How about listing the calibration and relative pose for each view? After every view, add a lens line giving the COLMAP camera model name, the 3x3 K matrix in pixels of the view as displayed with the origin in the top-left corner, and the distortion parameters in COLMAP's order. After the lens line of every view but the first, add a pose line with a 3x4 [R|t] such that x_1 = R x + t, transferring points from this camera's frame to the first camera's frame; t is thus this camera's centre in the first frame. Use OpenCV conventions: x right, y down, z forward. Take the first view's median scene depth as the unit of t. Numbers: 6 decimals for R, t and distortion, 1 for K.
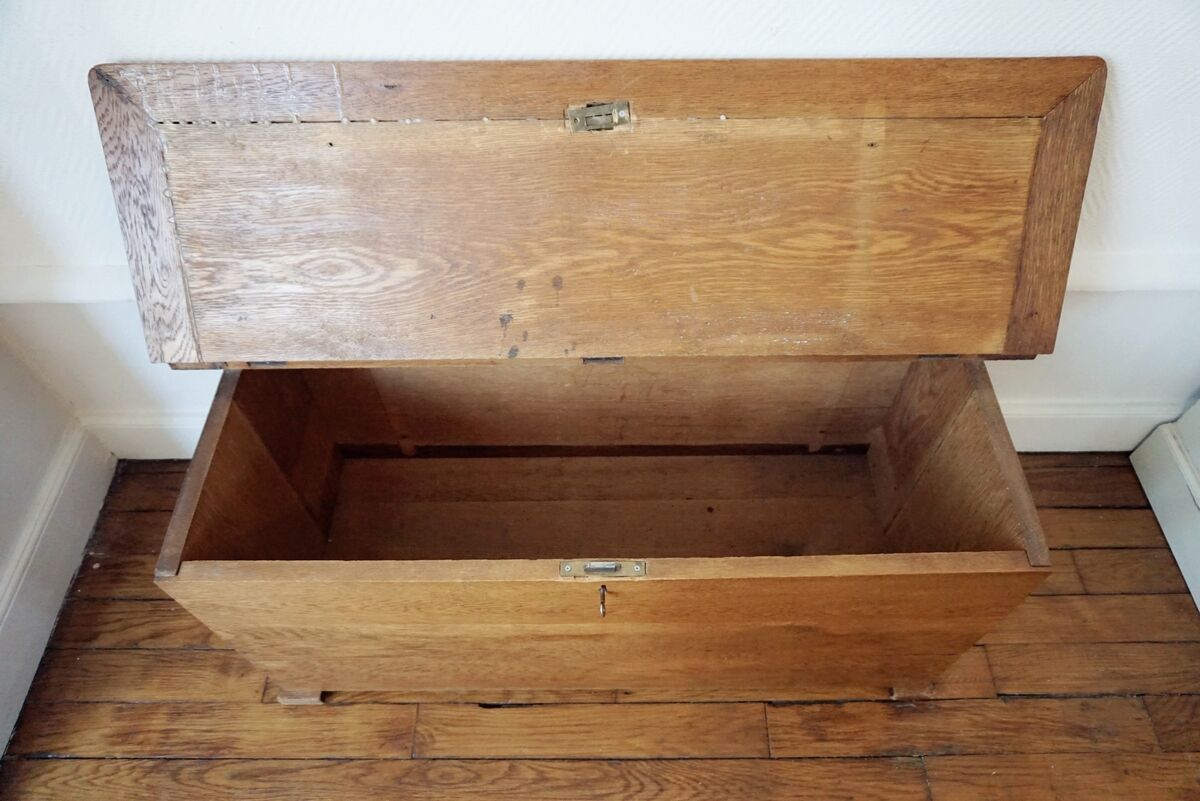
lens RADIAL K [[797.9, 0, 598.7], [0, 797.9, 401.4], [0, 0, 1]] dist [-0.029466, 0.007835]
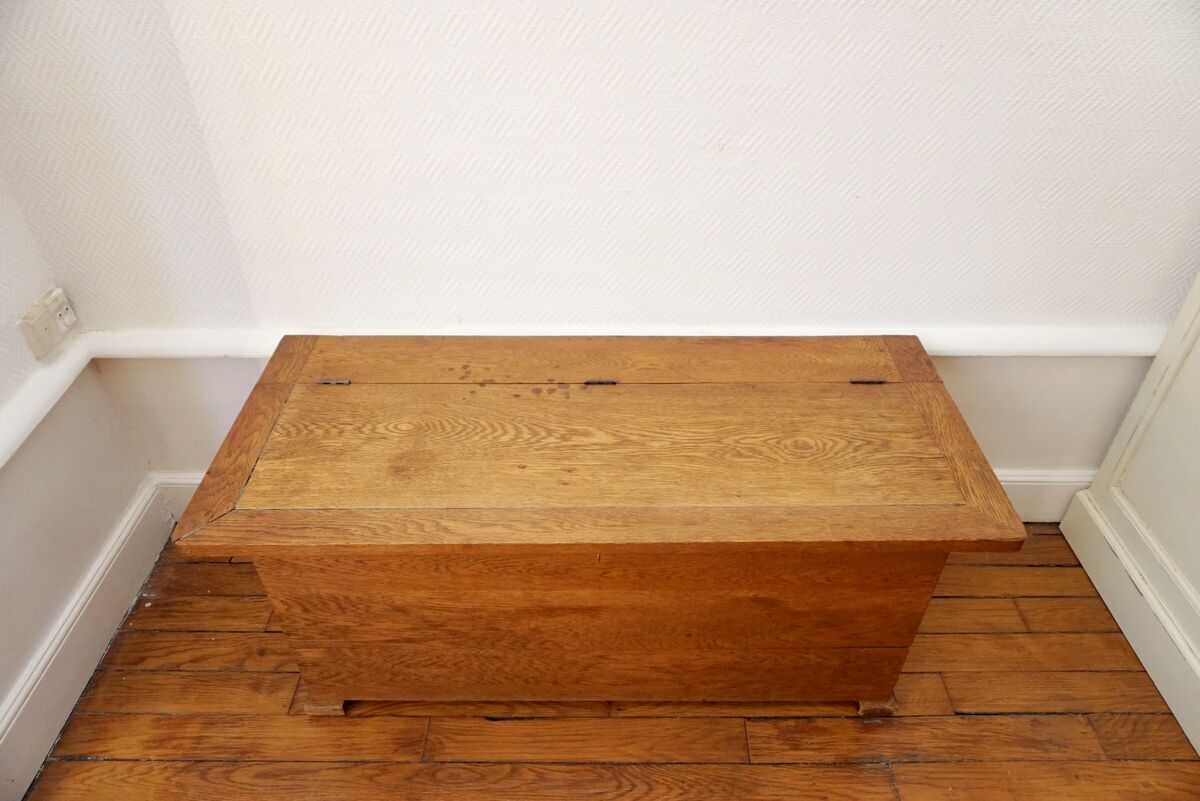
lens RADIAL K [[797.9, 0, 601.0], [0, 797.9, 396.6], [0, 0, 1]] dist [-0.029466, 0.007835]
pose [[0.999950, 0.009993, 0.000636, 0.004607], [-0.009401, 0.958744, -0.284116, 0.276364], [-0.003449, 0.284096, 0.958790, -0.191112]]
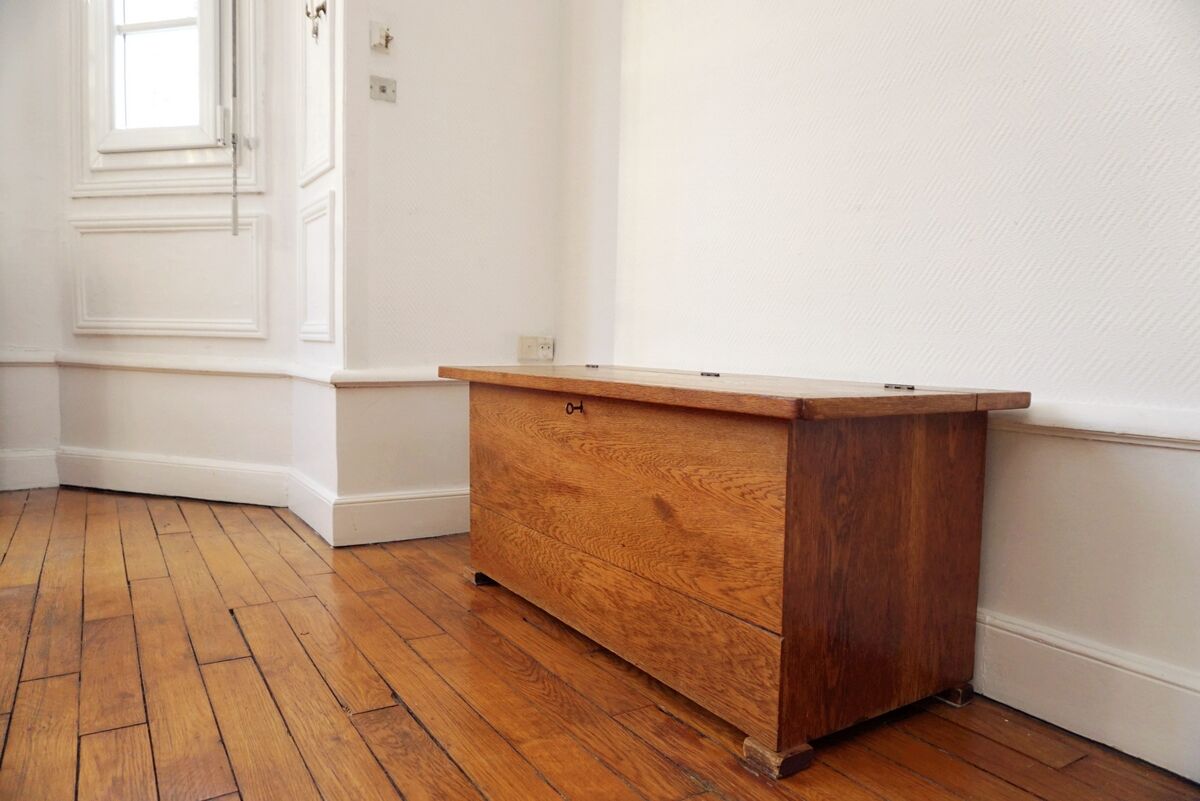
lens RADIAL K [[797.9, 0, 605.4], [0, 797.9, 398.8], [0, 0, 1]] dist [-0.029466, 0.007835]
pose [[0.538311, 0.079140, -0.839022, 1.012787], [-0.697994, 0.599769, -0.391256, 0.604055], [0.472255, 0.796250, 0.378102, 0.302795]]
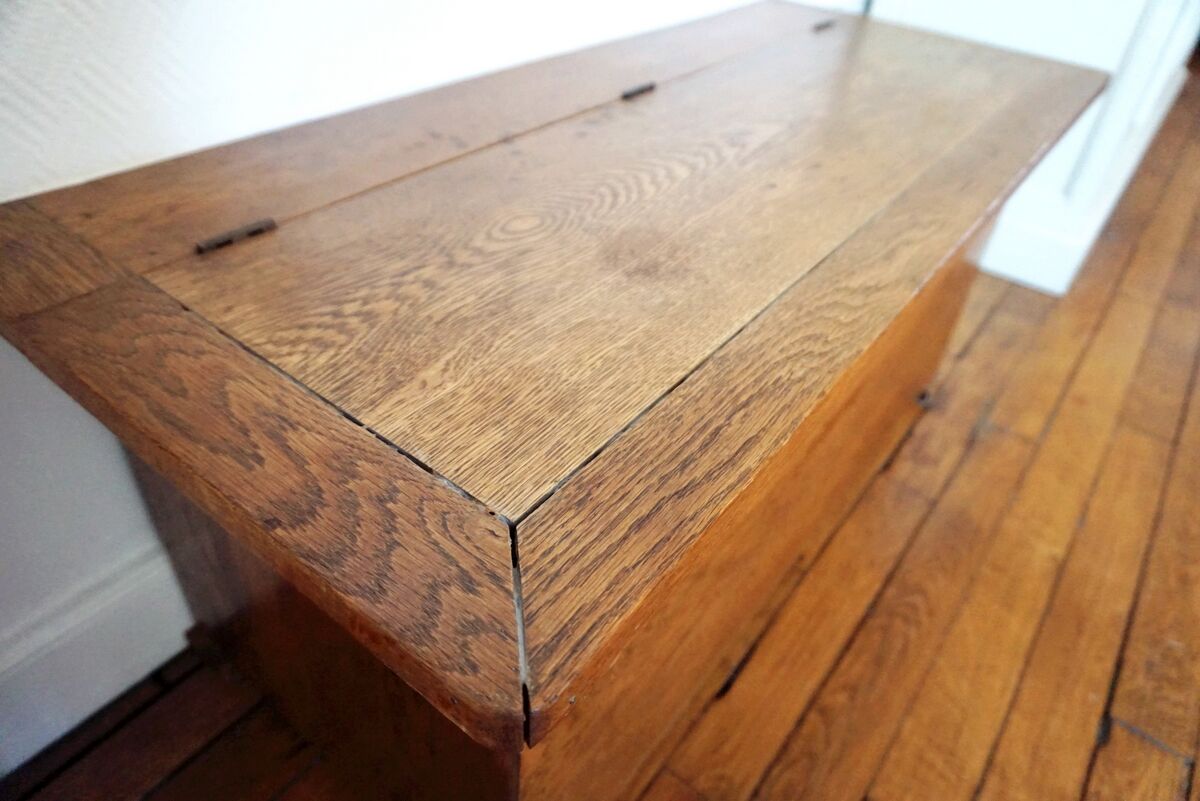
lens RADIAL K [[797.9, 0, 594.0], [0, 797.9, 402.2], [0, 0, 1]] dist [-0.029466, 0.007835]
pose [[0.608548, -0.451544, 0.652516, -0.549652], [0.598927, 0.800791, -0.004419, 0.132274], [-0.520534, 0.393498, 0.757762, 0.474015]]
